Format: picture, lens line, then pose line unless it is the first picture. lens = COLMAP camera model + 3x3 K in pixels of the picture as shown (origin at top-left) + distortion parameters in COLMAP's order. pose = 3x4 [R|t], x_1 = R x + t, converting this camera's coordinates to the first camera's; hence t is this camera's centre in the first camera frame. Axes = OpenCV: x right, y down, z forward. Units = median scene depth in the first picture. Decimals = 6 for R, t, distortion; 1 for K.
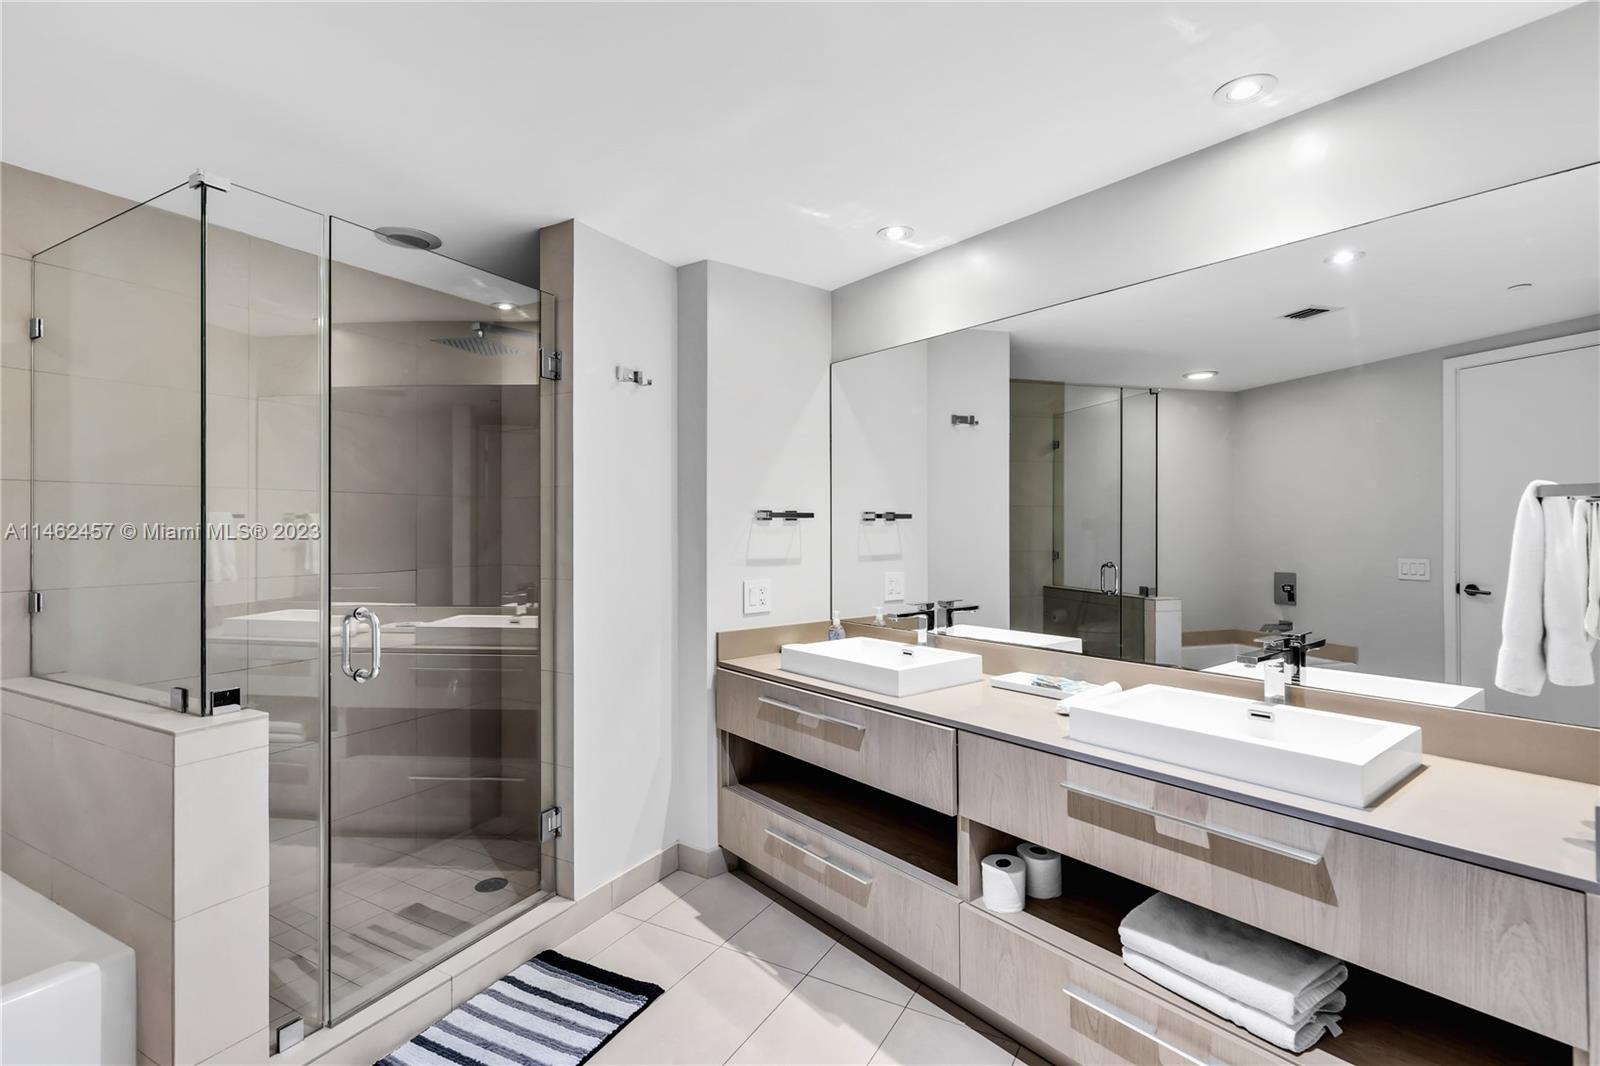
lens RADIAL K [[736.1, 0, 843.6], [0, 736.1, 530.4], [0, 0, 1]] dist [-0.001621, 0.001619]
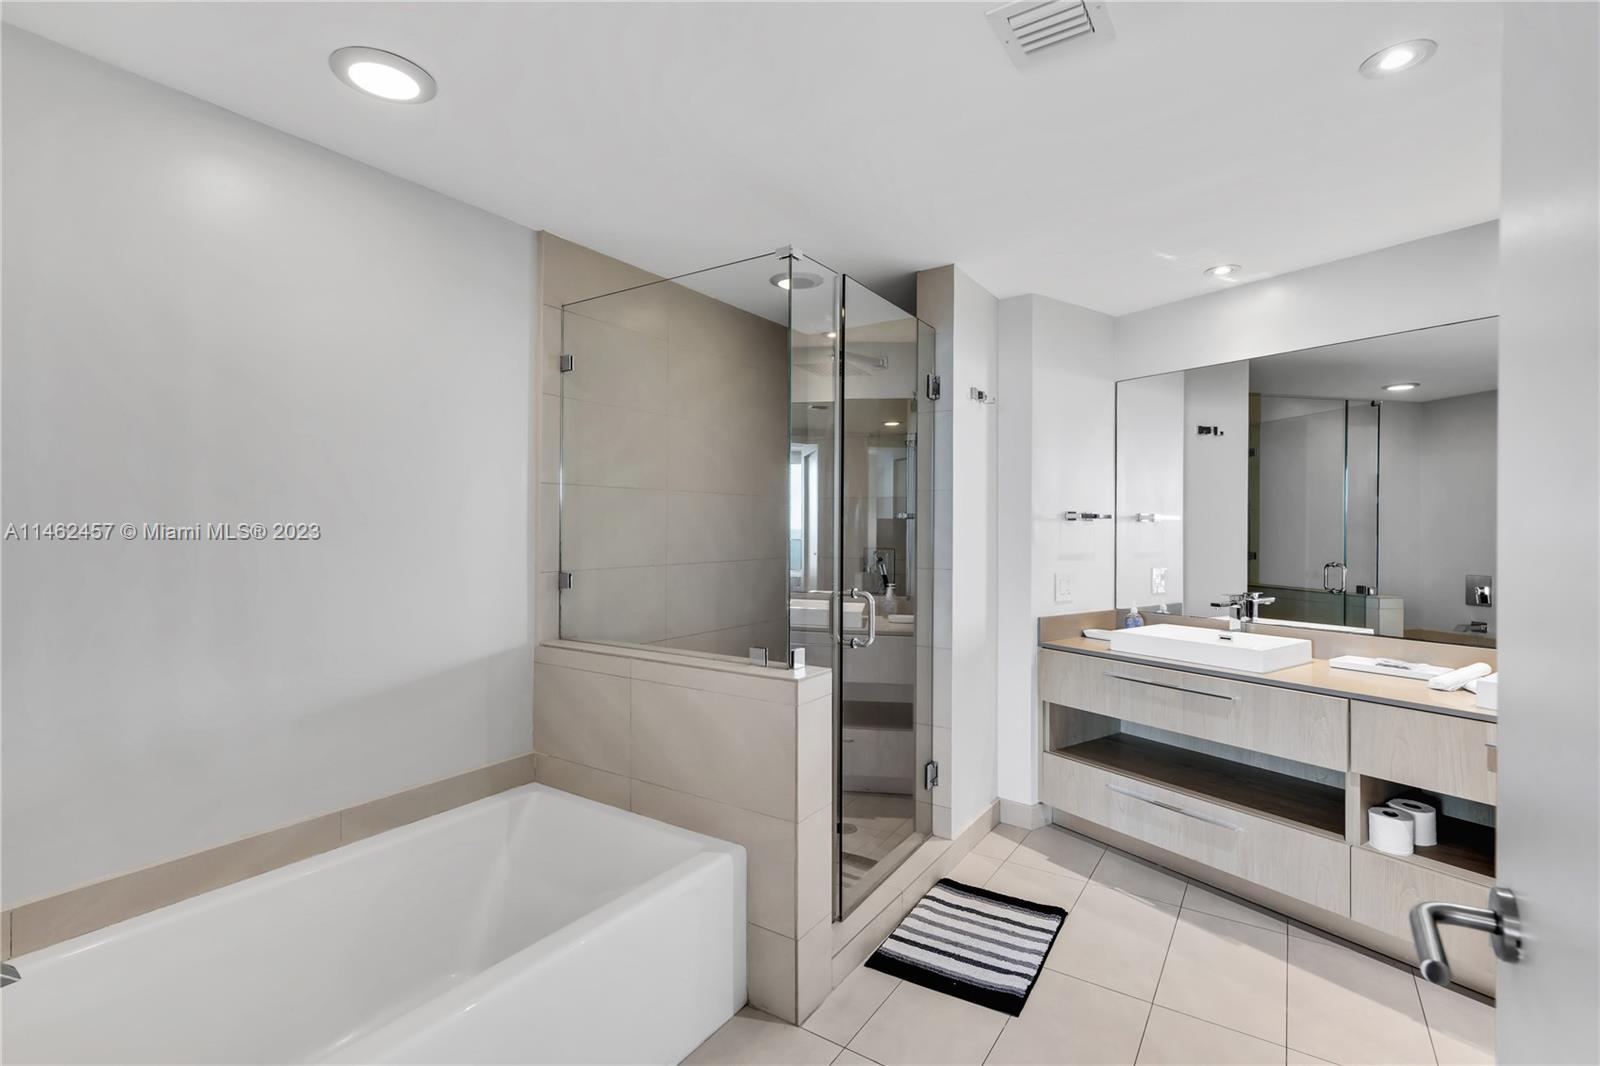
lens RADIAL K [[736.1, 0, 800.6], [0, 736.1, 531.8], [0, 0, 1]] dist [-0.001621, 0.001619]
pose [[0.997483, 0.010918, -0.070059, -0.512226], [-0.010756, 0.999939, 0.002684, 0.005634], [0.070084, -0.001924, 0.997539, -0.191694]]
